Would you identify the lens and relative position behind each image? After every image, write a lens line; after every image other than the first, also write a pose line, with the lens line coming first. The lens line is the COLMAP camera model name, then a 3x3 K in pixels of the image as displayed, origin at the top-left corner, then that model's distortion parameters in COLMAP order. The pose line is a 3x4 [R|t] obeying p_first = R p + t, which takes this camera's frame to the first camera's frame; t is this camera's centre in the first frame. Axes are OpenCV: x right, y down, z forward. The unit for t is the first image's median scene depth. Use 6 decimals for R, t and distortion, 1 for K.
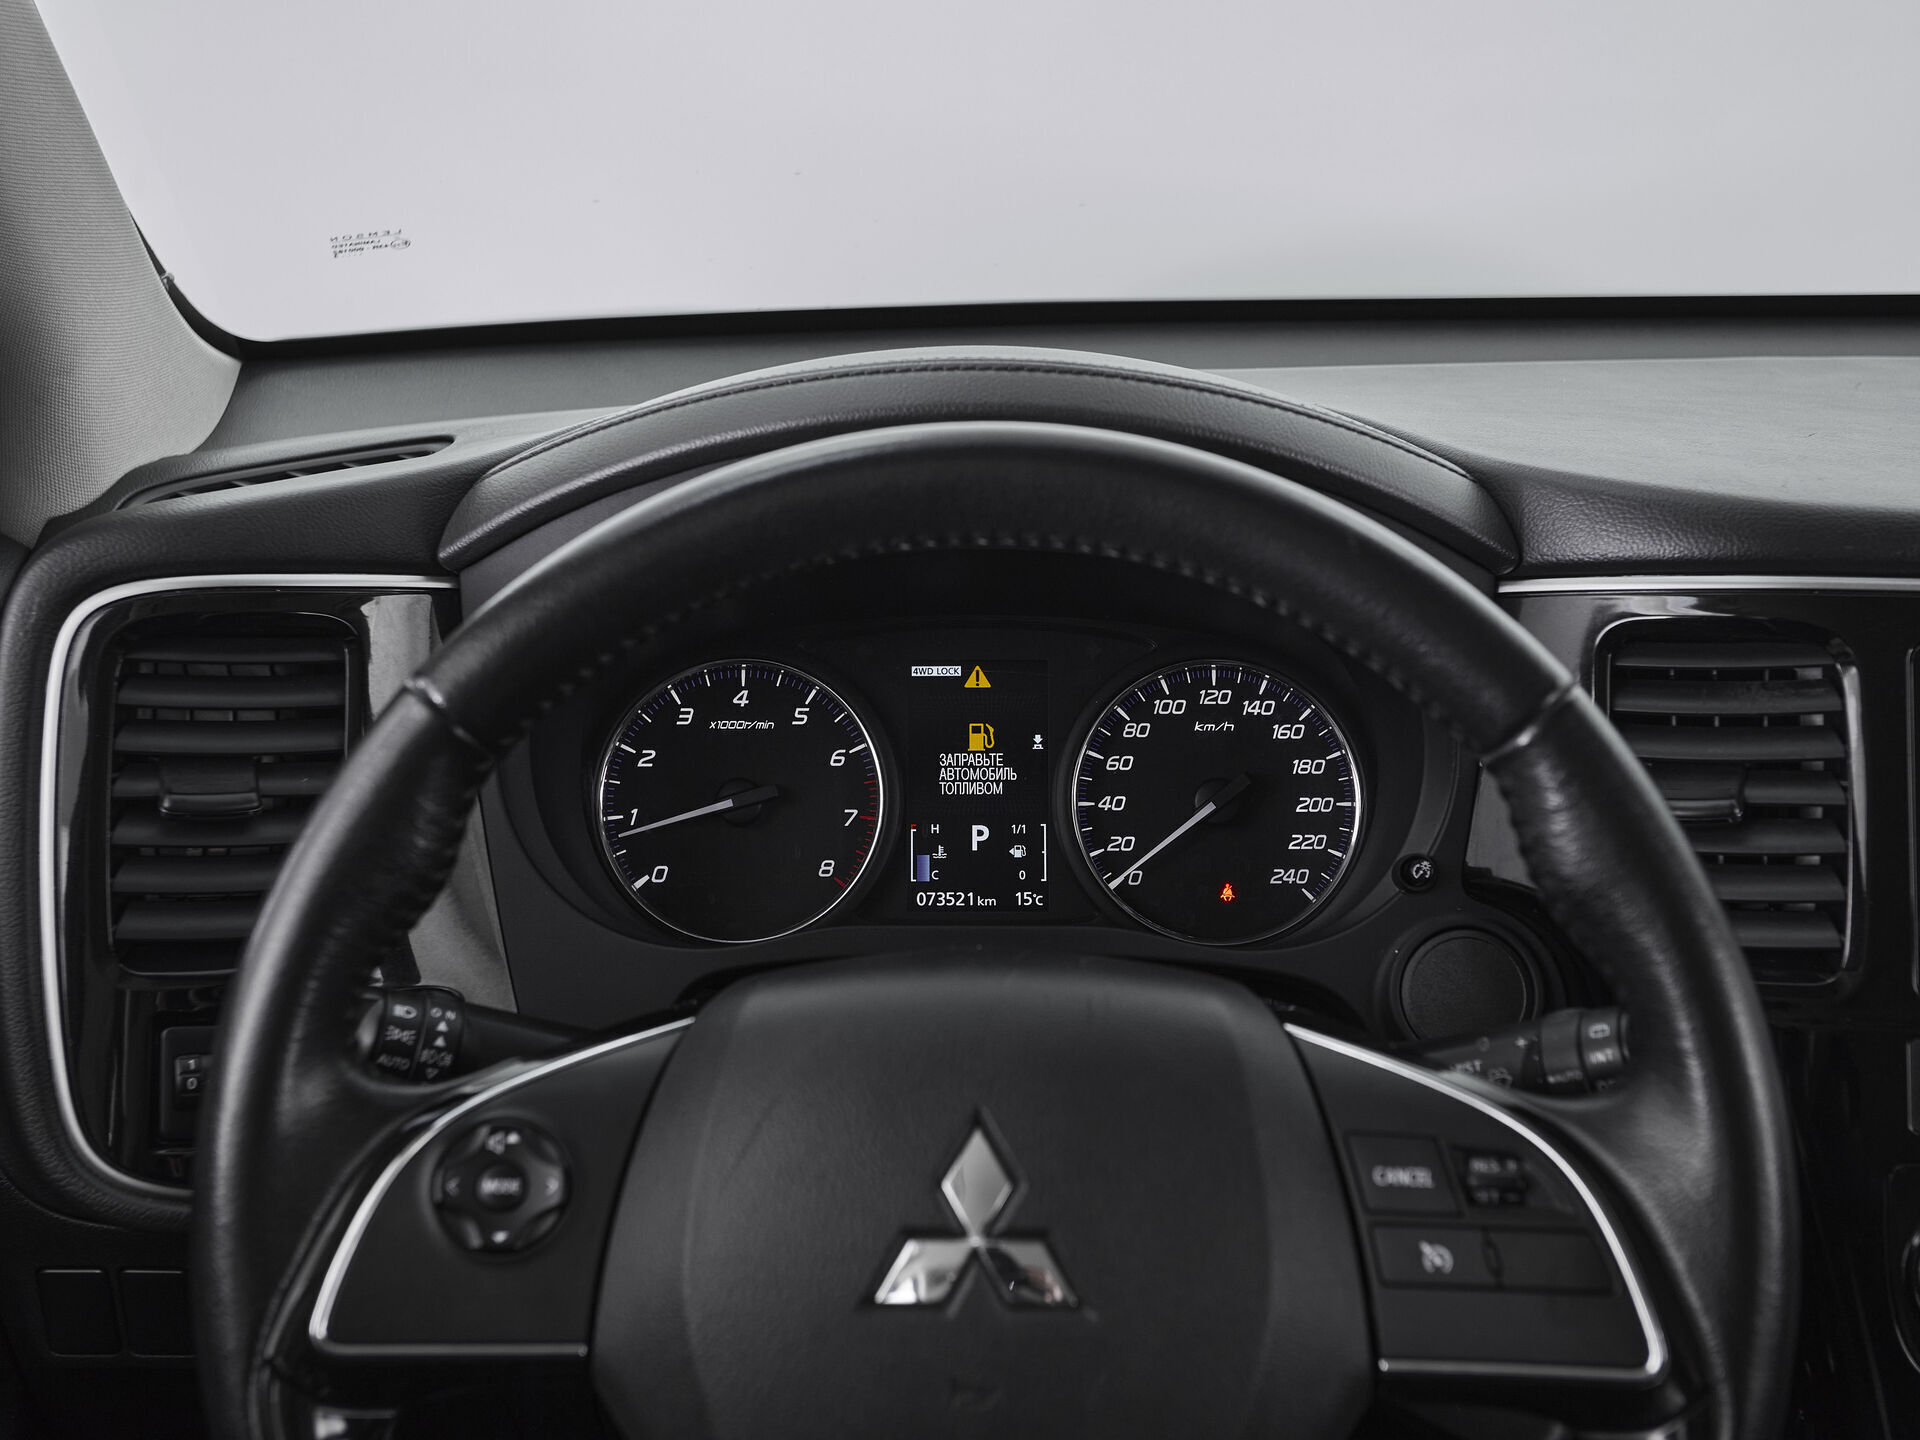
lens RADIAL K [[2326.5, 0, 948.3], [0, 2326.5, 729.9], [0, 0, 1]] dist [0.022044, 0.000000]
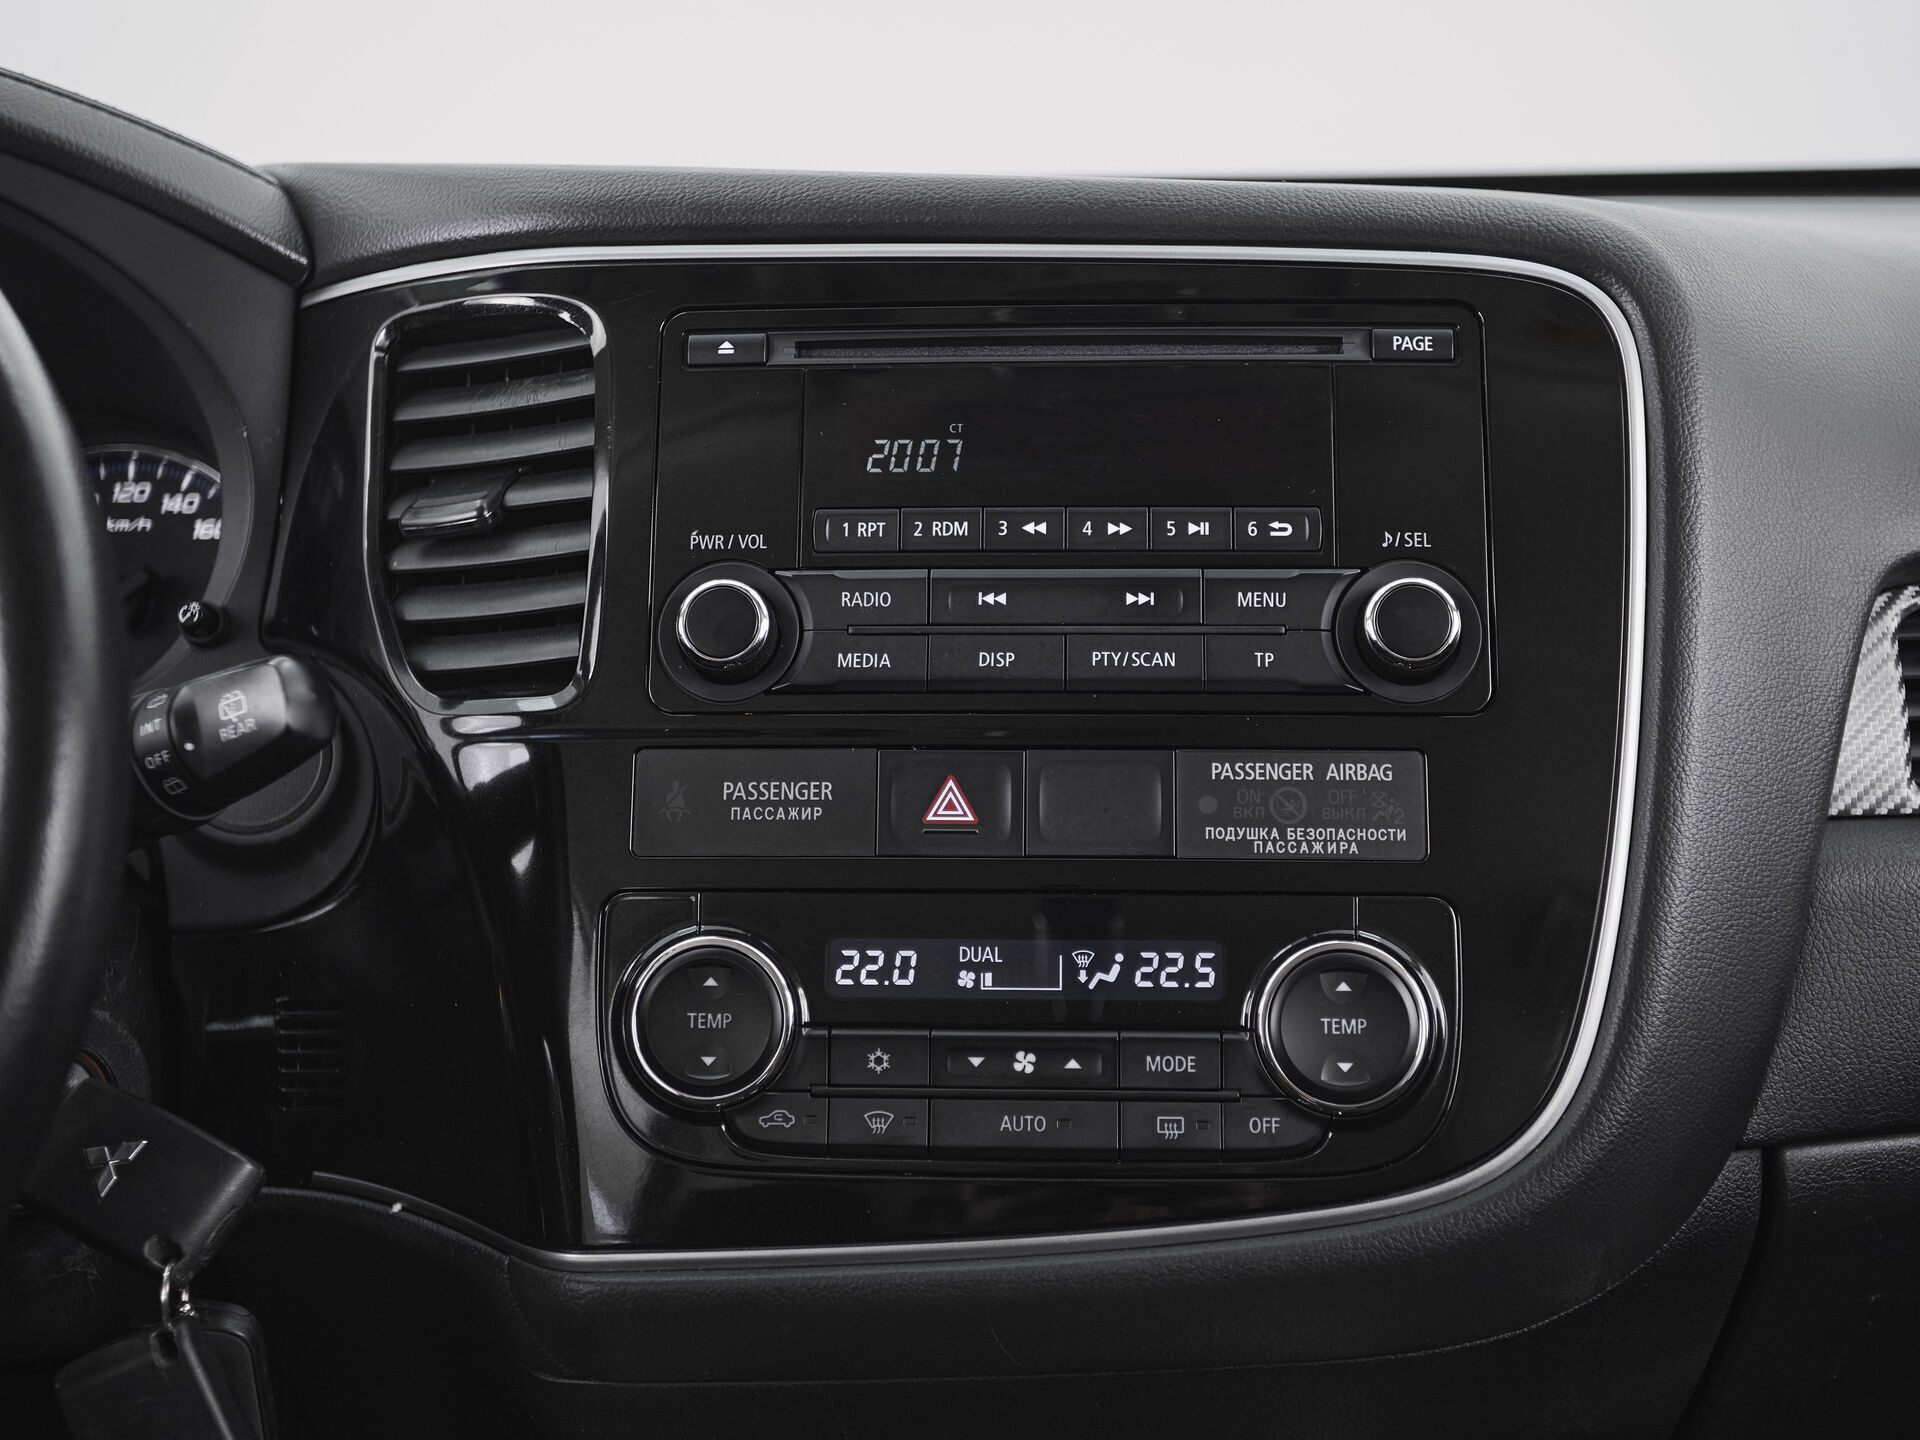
lens RADIAL K [[2326.5, 0, 953.0], [0, 2326.5, 715.8], [0, 0, 1]] dist [0.022044, 0.000000]
pose [[0.999450, -0.011401, 0.031131, 0.402046], [0.014515, 0.994706, -0.101729, 0.166925], [-0.029806, 0.102125, 0.994325, 0.114642]]
